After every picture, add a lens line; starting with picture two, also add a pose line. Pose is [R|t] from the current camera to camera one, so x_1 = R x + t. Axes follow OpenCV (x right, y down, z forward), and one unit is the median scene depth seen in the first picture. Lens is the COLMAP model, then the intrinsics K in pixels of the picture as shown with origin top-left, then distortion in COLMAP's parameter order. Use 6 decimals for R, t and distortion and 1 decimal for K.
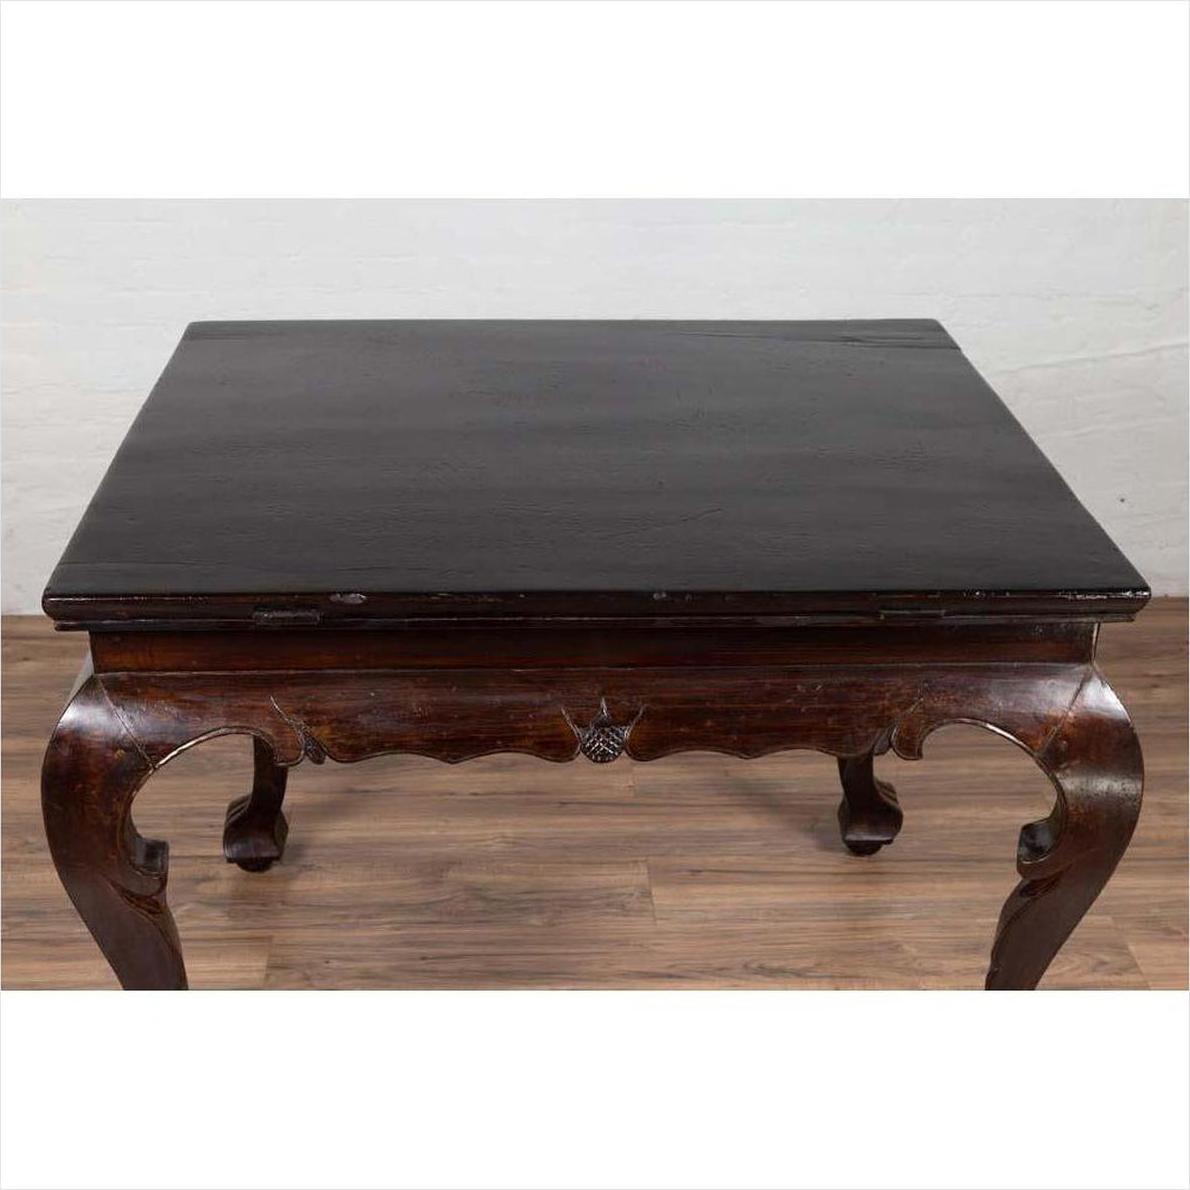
lens RADIAL K [[1811.3, 0, 590.1], [0, 1811.3, 597.2], [0, 0, 1]] dist [-0.001800, 0.016857]
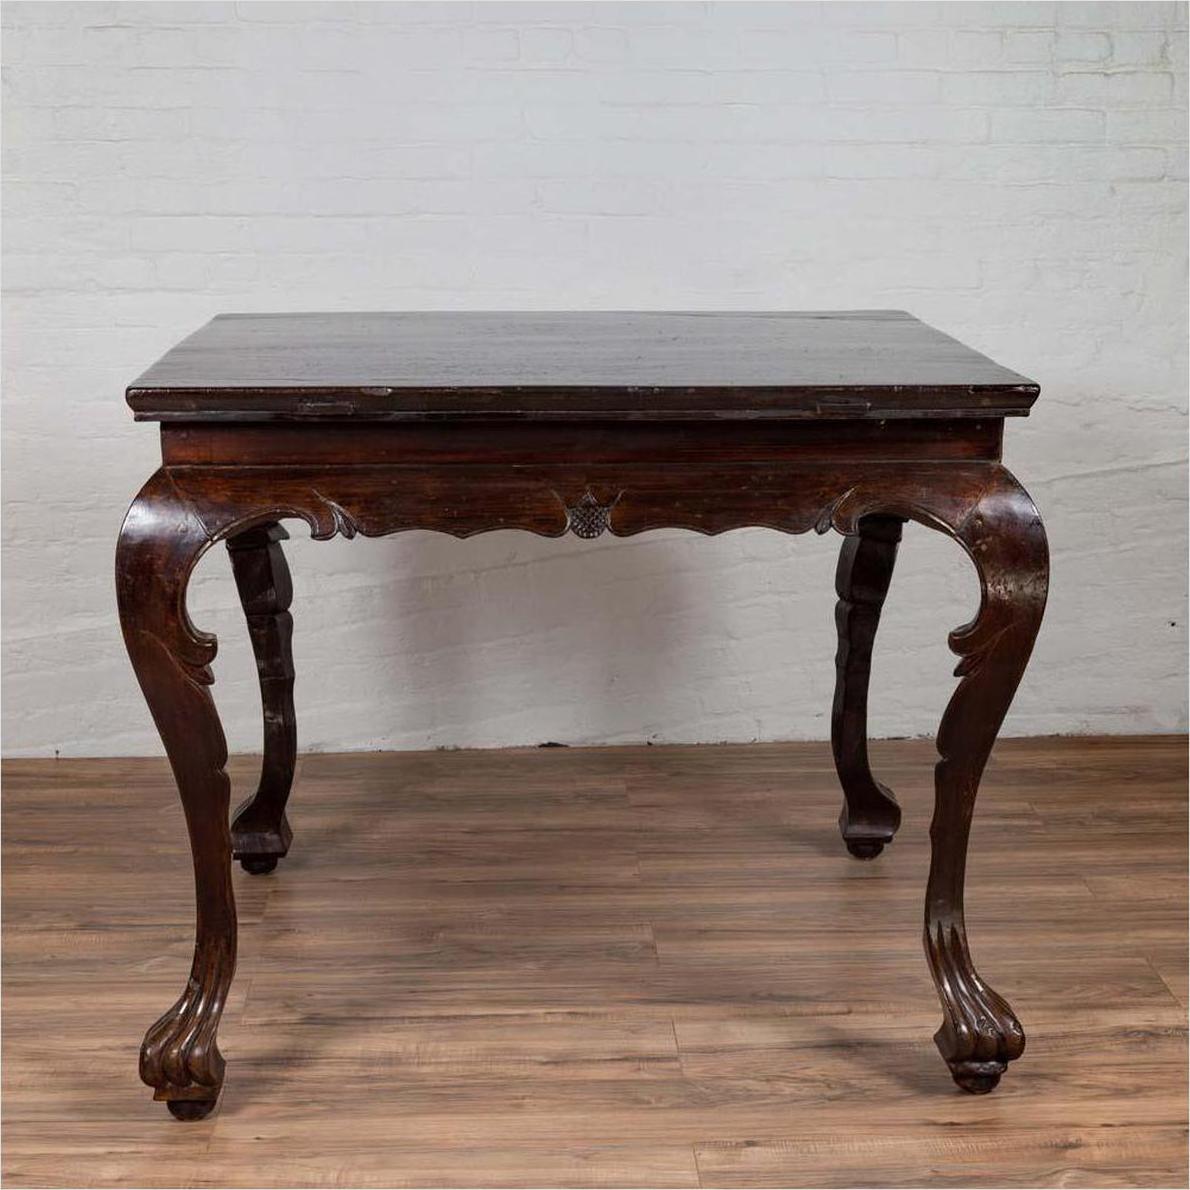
lens RADIAL K [[2231.8, 0, 637.3], [0, 2231.8, 549.6], [0, 0, 1]] dist [-0.018407, 0.155244]
pose [[0.999653, -0.020708, 0.016276, 0.014774], [0.023612, 0.978383, -0.205448, 0.399634], [-0.011670, 0.205761, 0.978533, -0.428777]]
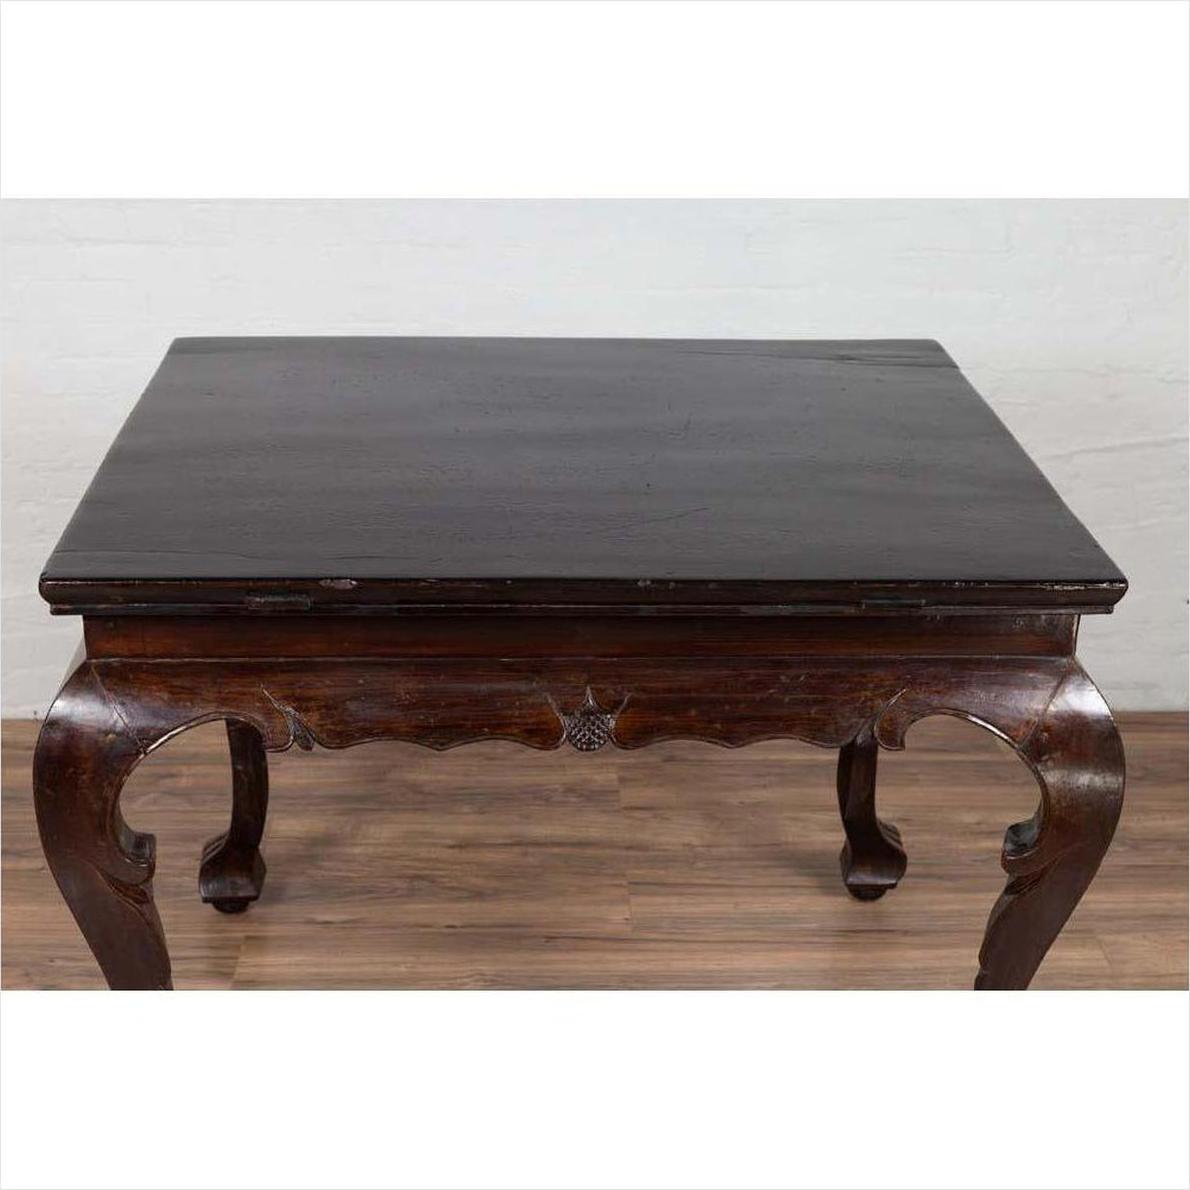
lens RADIAL K [[2023.3, 0, 598.2], [0, 2023.3, 600.8], [0, 0, 1]] dist [0.004629, -0.200310]
pose [[0.999989, 0.003193, 0.003423, 0.008458], [-0.003032, 0.998937, -0.046000, 0.059561], [-0.003566, 0.045989, 0.998936, -0.131813]]
